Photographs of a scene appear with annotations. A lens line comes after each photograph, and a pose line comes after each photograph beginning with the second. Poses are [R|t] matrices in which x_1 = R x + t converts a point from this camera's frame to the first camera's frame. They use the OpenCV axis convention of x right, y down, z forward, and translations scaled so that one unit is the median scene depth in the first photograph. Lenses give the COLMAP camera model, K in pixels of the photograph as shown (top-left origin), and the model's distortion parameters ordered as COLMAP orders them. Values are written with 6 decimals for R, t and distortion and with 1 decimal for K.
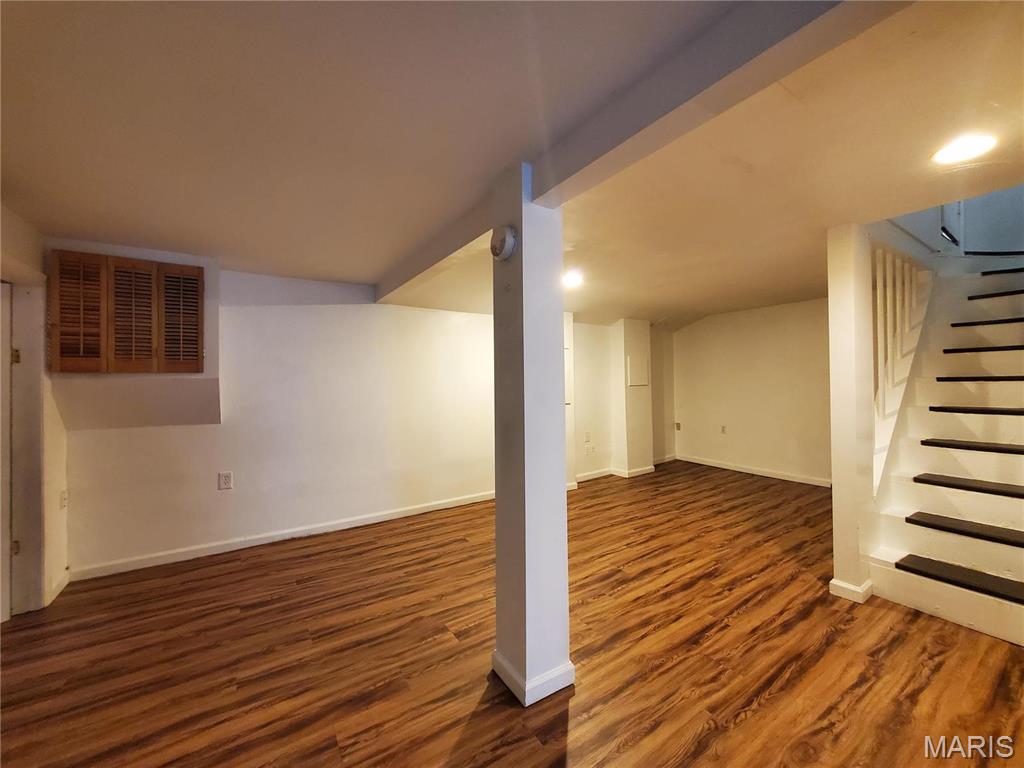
lens RADIAL K [[405.6, 0, 512.5], [0, 405.6, 377.1], [0, 0, 1]] dist [0.000851, -0.001334]
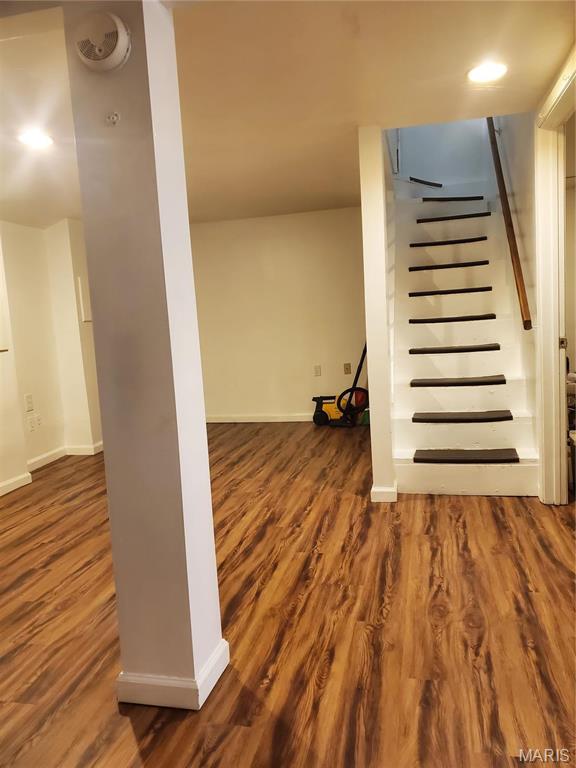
lens RADIAL K [[594.8, 0, 285.2], [0, 594.8, 384.4], [0, 0, 1]] dist [0.030265, -0.017734]
pose [[0.727244, -0.105843, 0.678170, -0.433926], [0.041246, 0.992992, 0.110747, 0.078703], [-0.685139, -0.052569, 0.726513, 0.093206]]
